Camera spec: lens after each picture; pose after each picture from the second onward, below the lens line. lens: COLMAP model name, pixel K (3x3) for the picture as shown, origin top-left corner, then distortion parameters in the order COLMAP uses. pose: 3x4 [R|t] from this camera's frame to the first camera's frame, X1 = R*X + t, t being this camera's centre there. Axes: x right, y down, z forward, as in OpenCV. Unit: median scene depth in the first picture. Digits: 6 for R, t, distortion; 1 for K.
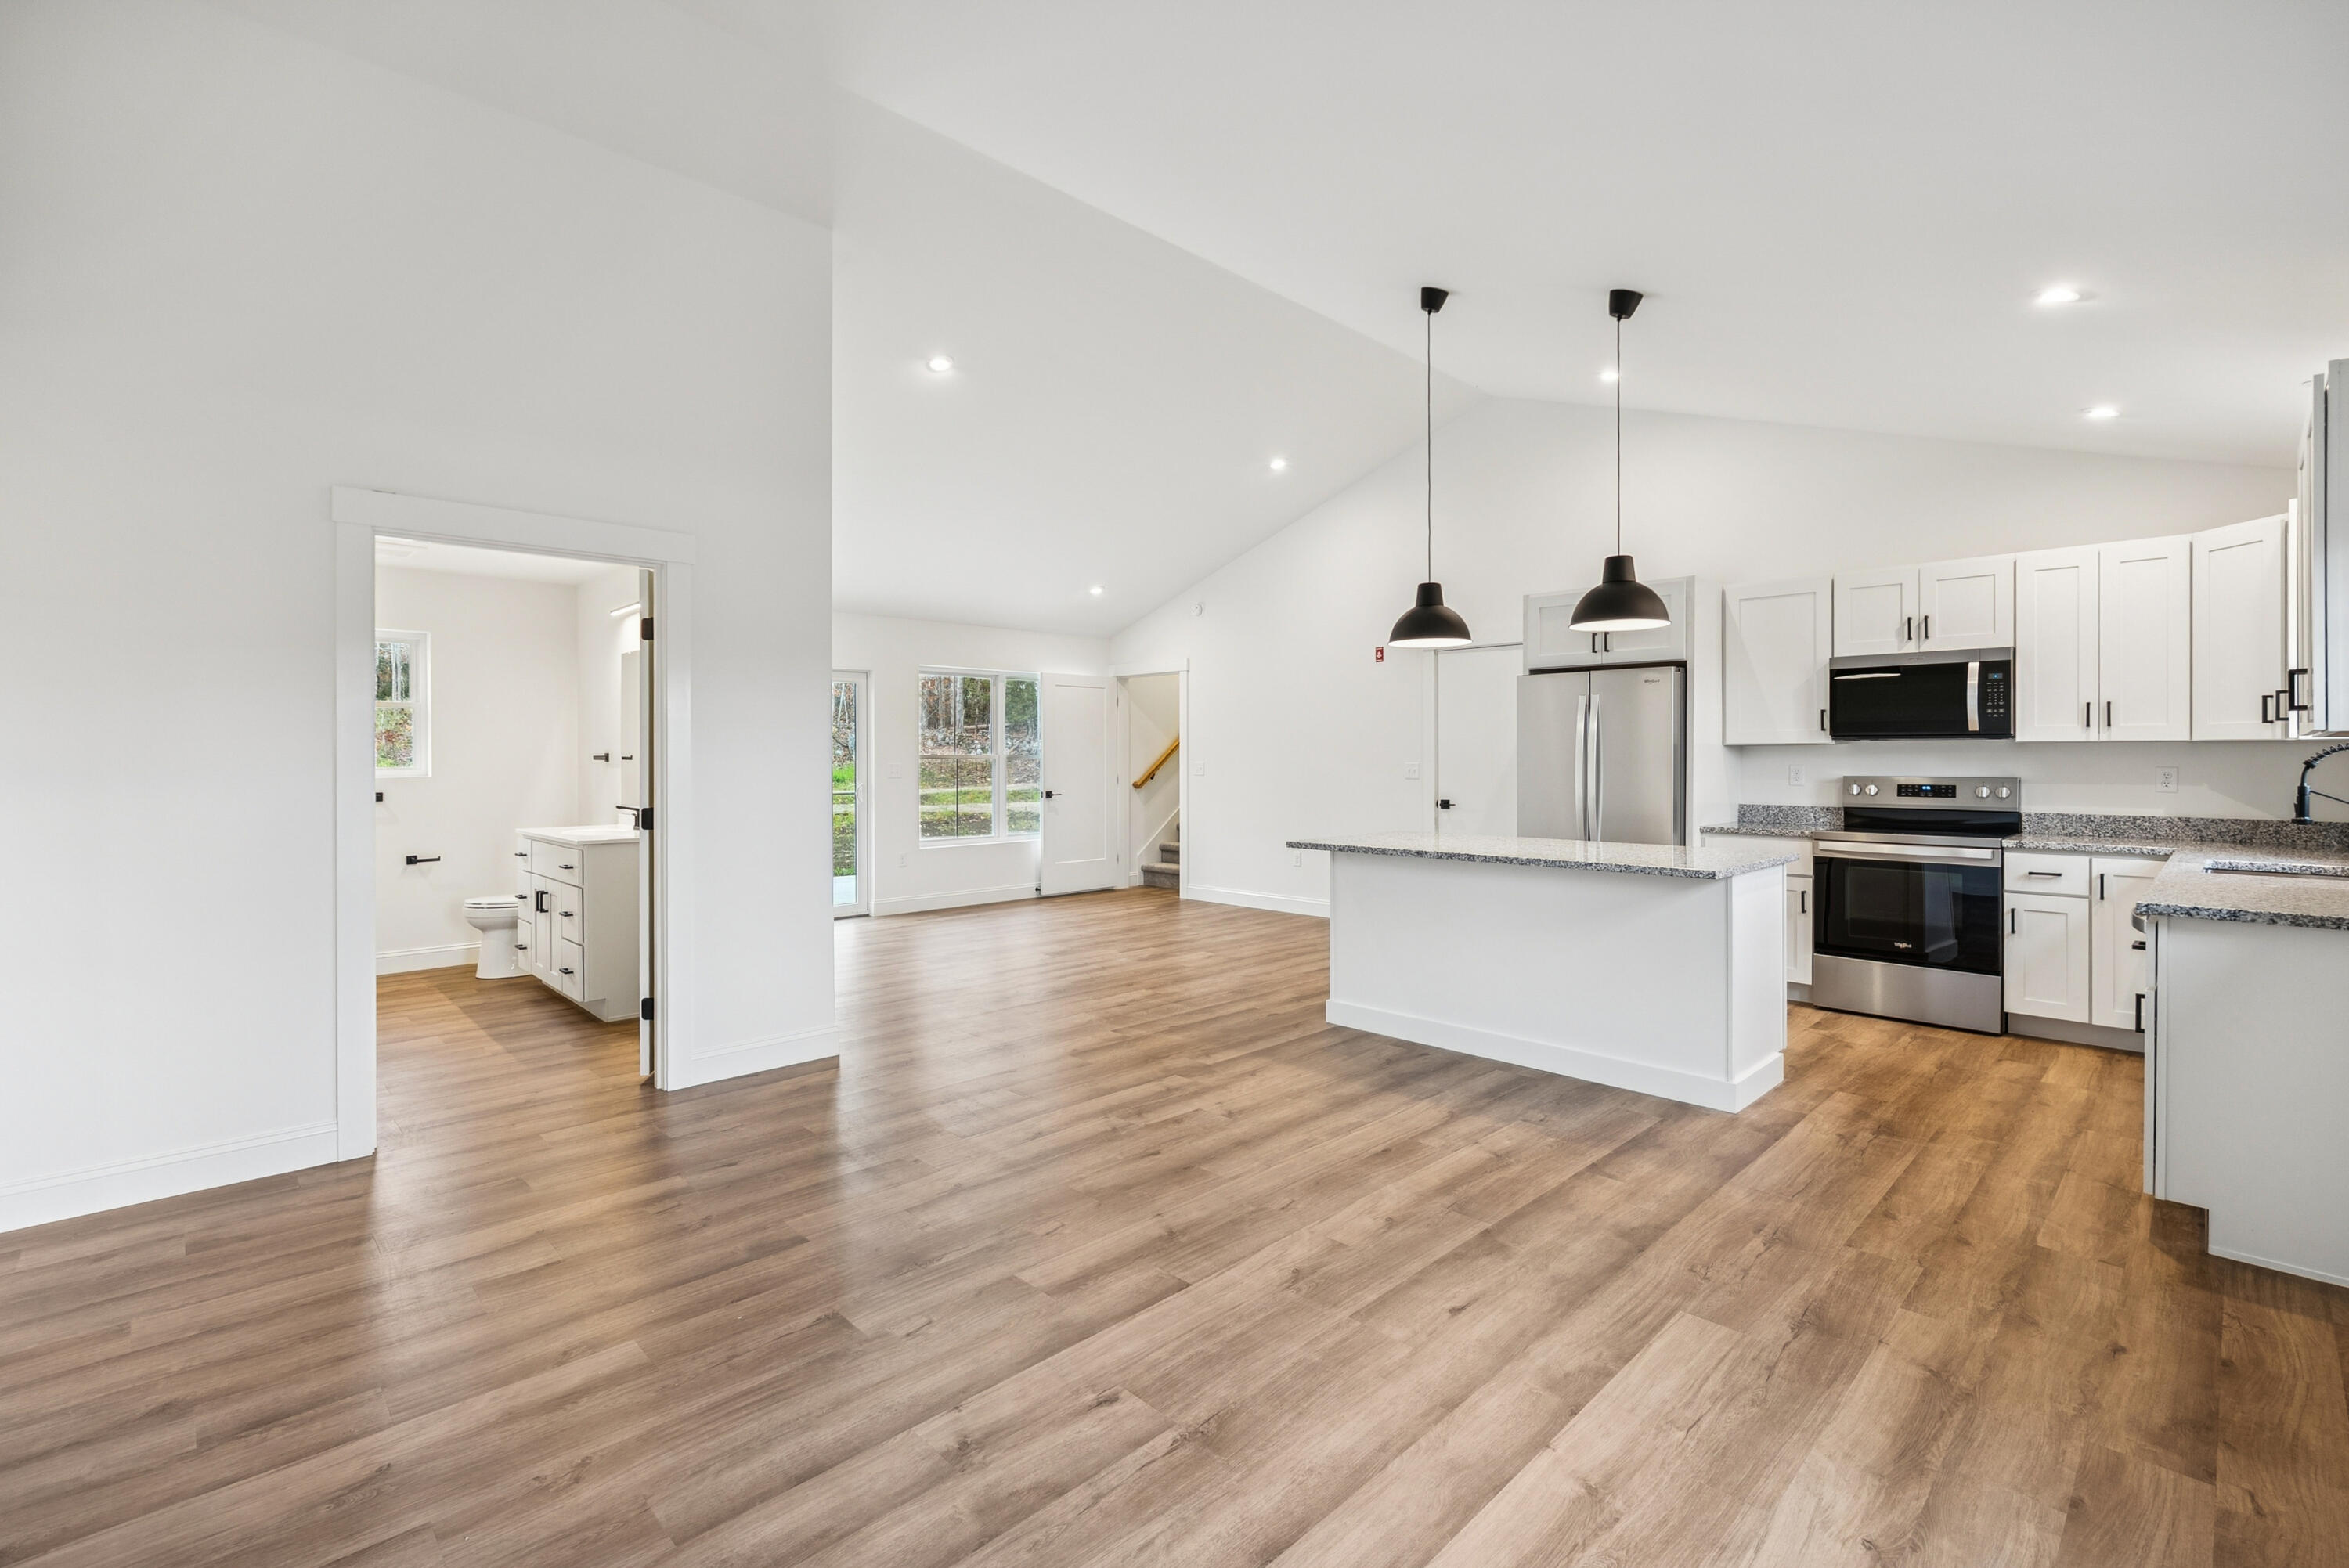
lens RADIAL K [[1048.8, 0, 1169.8], [0, 1048.8, 758.9], [0, 0, 1]] dist [-0.001407, -0.000953]
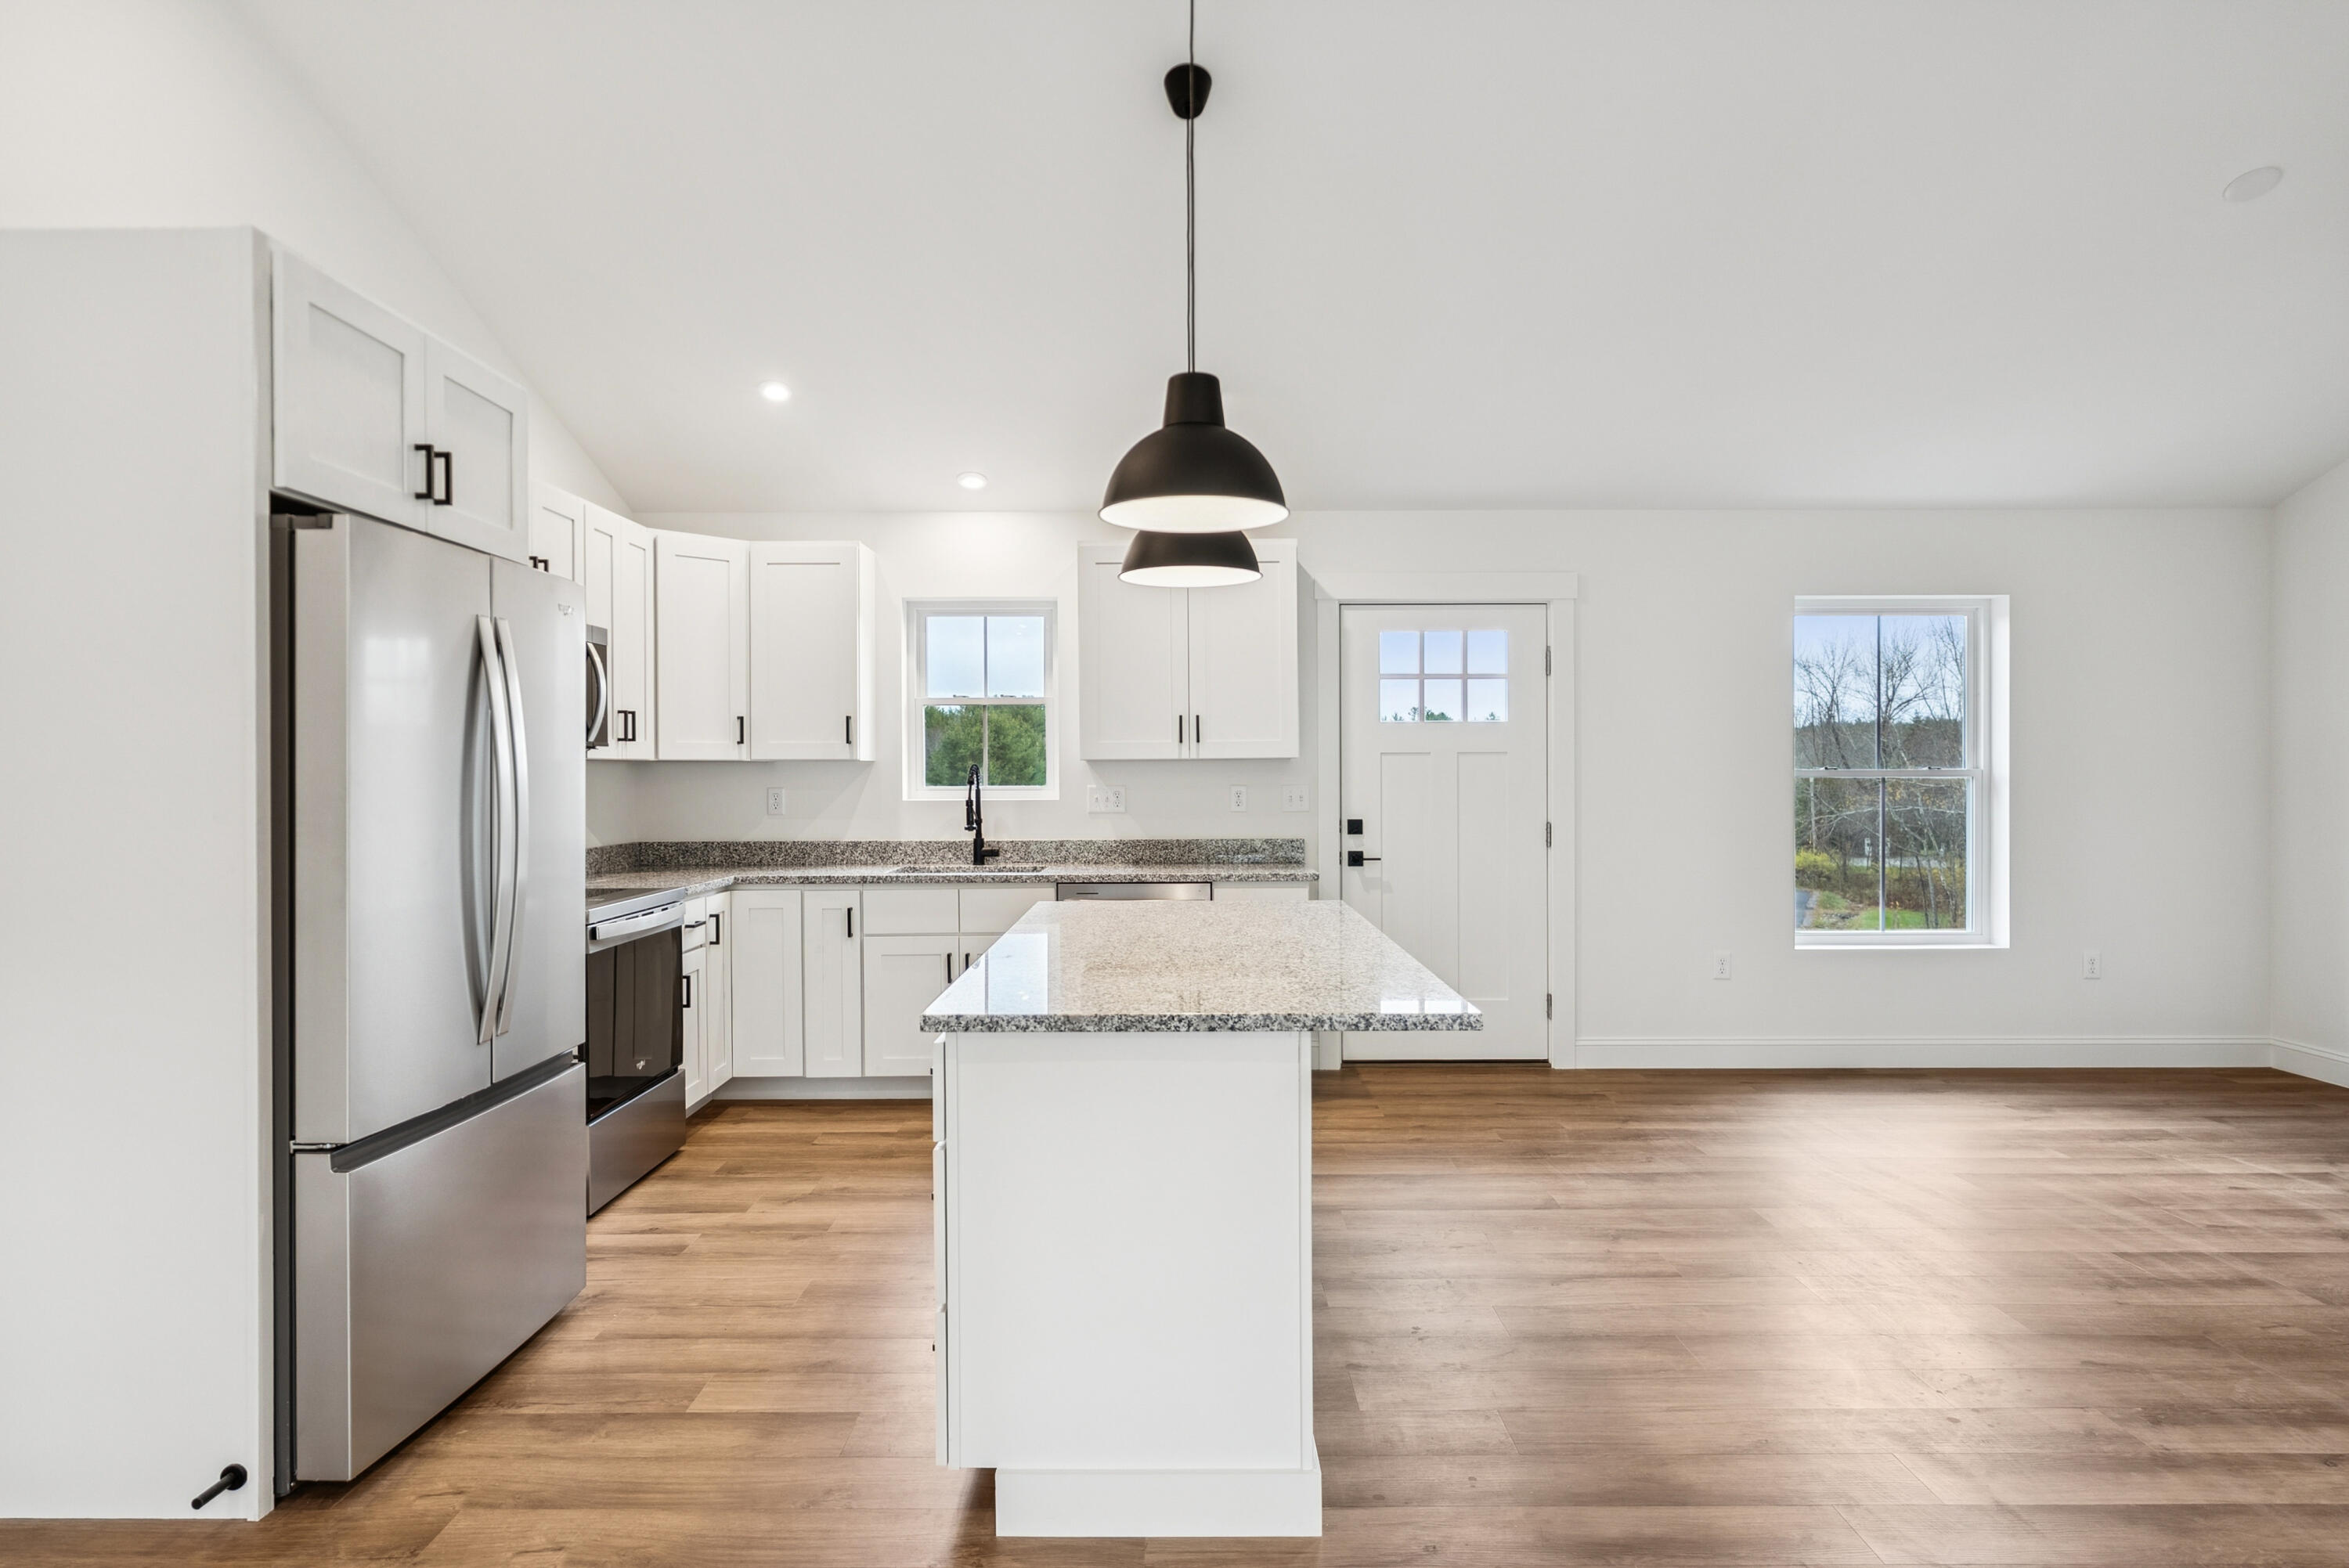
lens RADIAL K [[1339.0, 0, 1174.5], [0, 1339.0, 784.0], [0, 0, 1]] dist [-0.000470, 0.000298]
pose [[-0.716778, -0.002175, 0.697298, -0.143745], [0.008544, 0.999893, 0.011902, -0.006902], [-0.697249, 0.014489, -0.716682, 1.524125]]
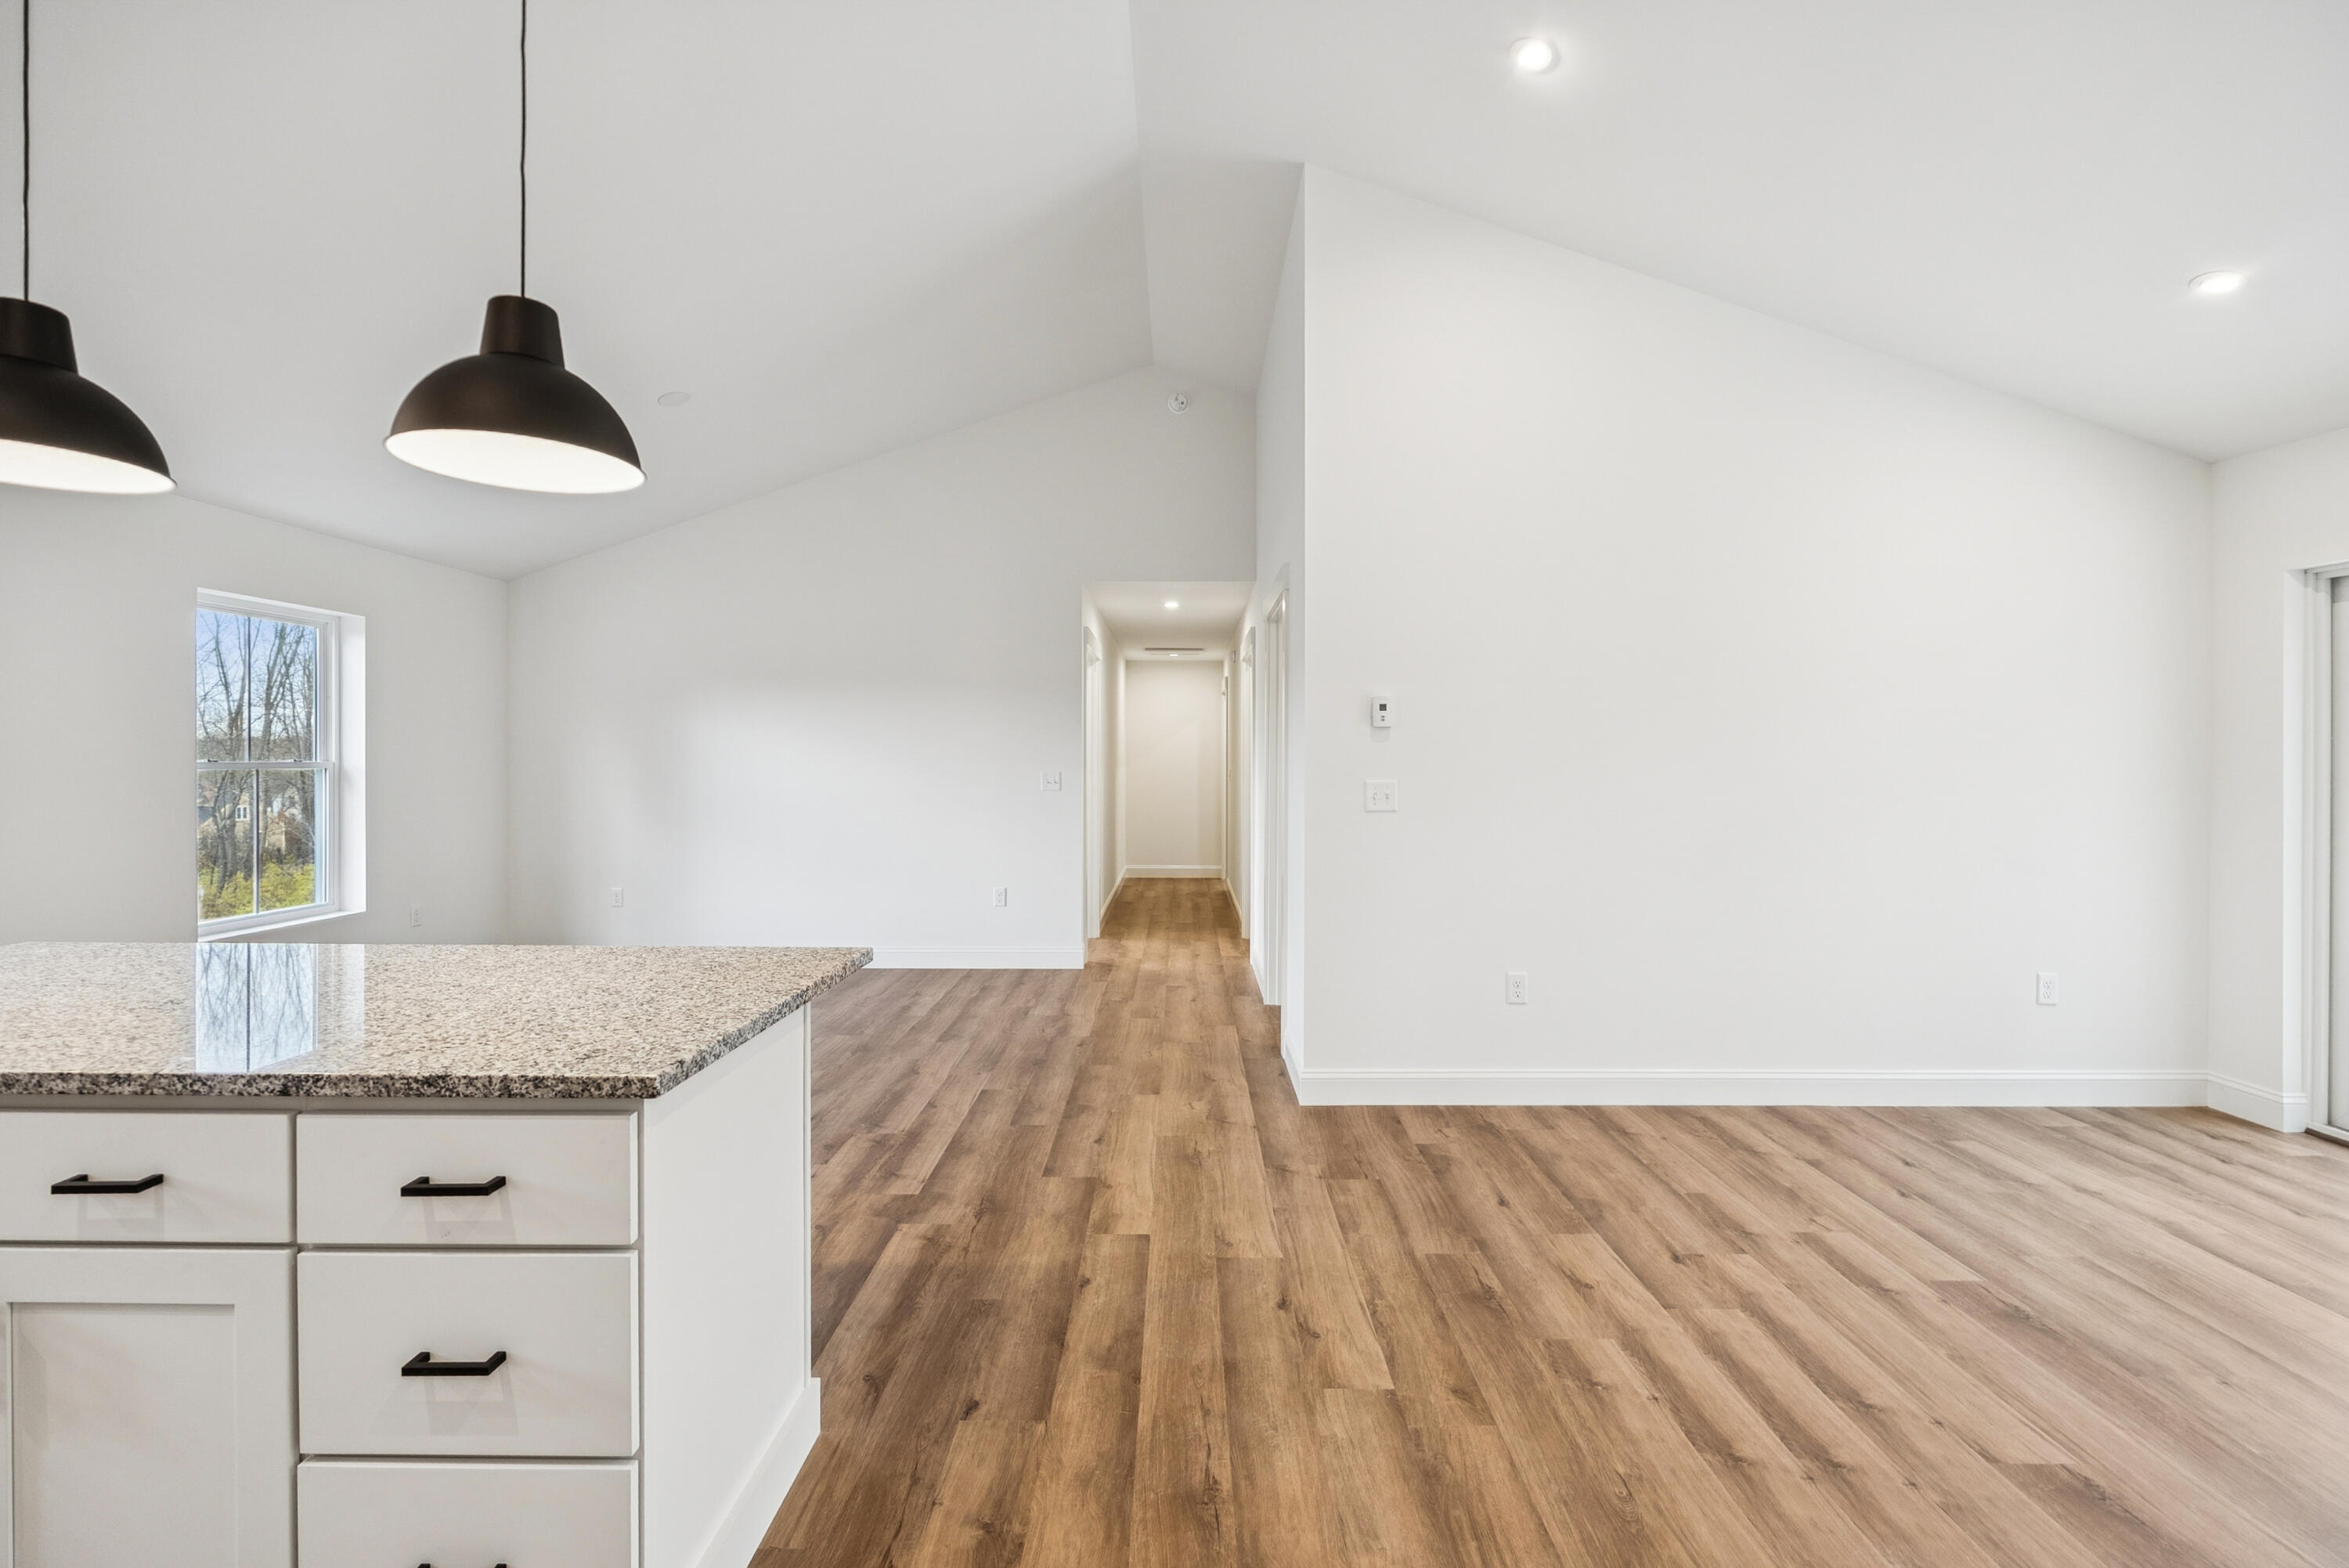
lens RADIAL K [[1039.3, 0, 1168.4], [0, 1039.3, 773.0], [0, 0, 1]] dist [-0.003789, -0.000430]
pose [[-0.703387, 0.005084, -0.710789, 0.378859], [-0.005724, 0.999901, 0.012816, -0.006930], [0.710784, 0.013084, -0.703289, 1.545138]]
